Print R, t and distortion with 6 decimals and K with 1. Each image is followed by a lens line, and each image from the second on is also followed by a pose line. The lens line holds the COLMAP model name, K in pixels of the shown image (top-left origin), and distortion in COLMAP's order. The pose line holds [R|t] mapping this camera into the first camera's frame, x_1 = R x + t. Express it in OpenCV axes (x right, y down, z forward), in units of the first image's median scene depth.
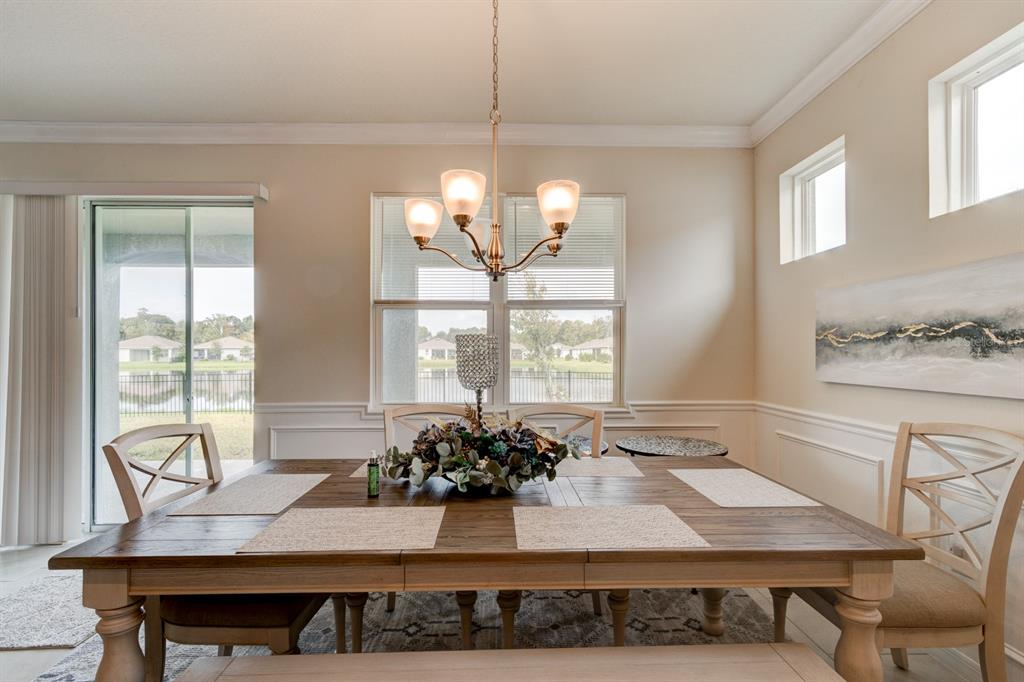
lens RADIAL K [[475.4, 0, 512.5], [0, 475.4, 373.7], [0, 0, 1]] dist [0.001299, 0.000193]
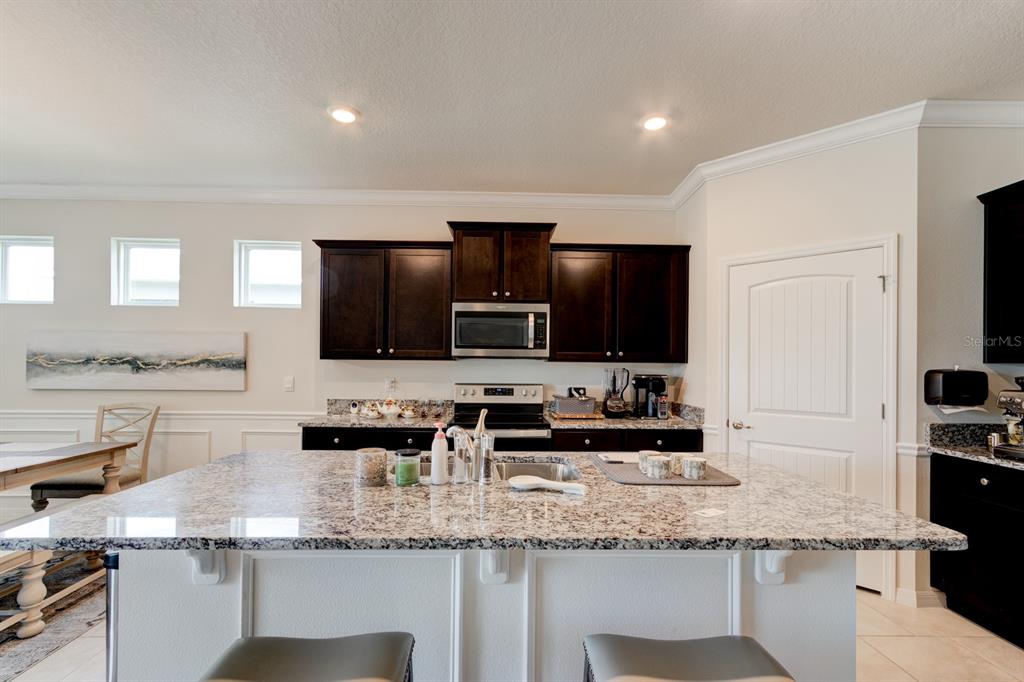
lens RADIAL K [[473.5, 0, 506.9], [0, 473.5, 344.2], [0, 0, 1]] dist [0.000277, -0.000091]
pose [[-0.002822, 0.058198, 0.998301, -0.268006], [0.034954, 0.997701, -0.058064, 0.004501], [-0.999385, 0.034731, -0.004850, -0.161125]]
